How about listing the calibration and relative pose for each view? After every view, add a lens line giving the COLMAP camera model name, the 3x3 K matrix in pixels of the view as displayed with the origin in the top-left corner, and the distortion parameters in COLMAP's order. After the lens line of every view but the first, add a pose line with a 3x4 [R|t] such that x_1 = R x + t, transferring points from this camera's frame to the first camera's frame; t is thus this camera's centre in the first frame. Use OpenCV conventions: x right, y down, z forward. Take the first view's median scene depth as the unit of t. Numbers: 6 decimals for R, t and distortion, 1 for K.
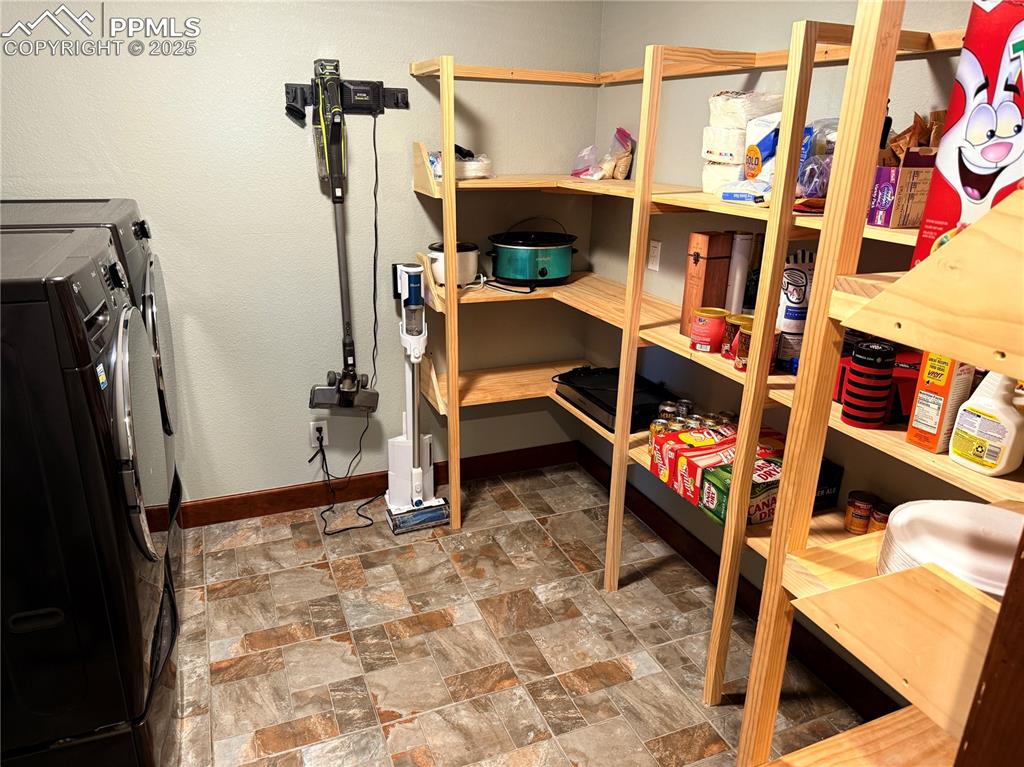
lens RADIAL K [[729.5, 0, 508.5], [0, 729.5, 384.7], [0, 0, 1]] dist [0.017094, -0.022827]
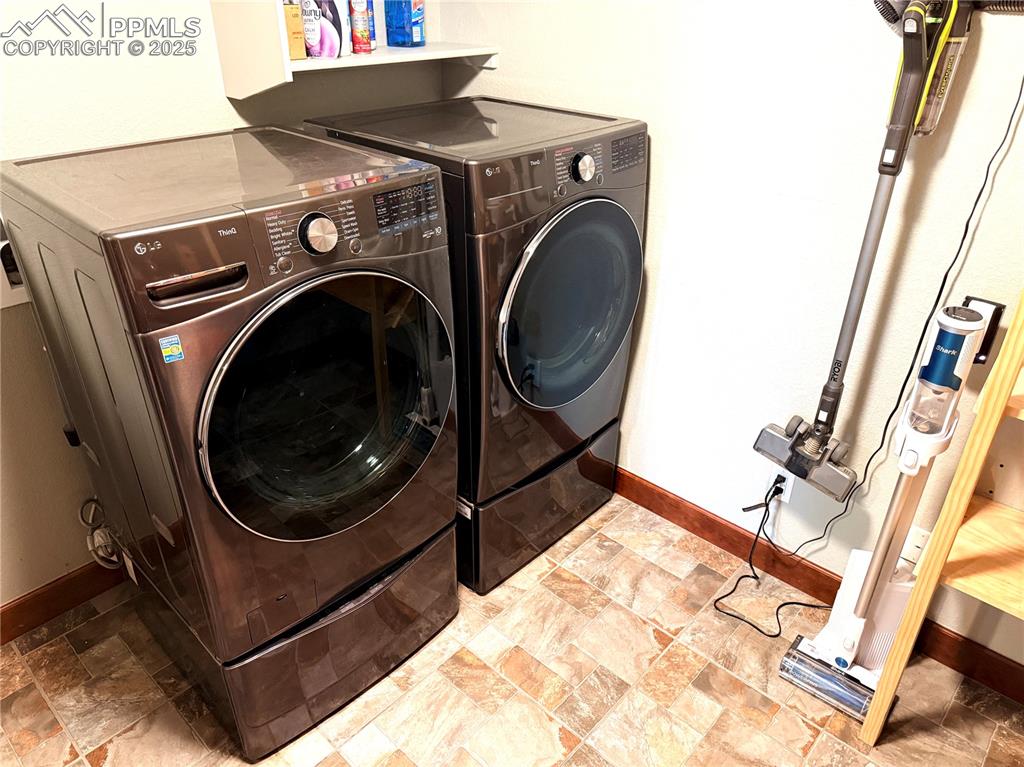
lens RADIAL K [[729.5, 0, 513.0], [0, 729.5, 379.7], [0, 0, 1]] dist [0.017094, -0.022827]
pose [[0.424900, 0.426730, -0.798349, 0.168474], [-0.301586, 0.898267, 0.319628, -0.186921], [0.853526, 0.104961, 0.510369, 0.438384]]
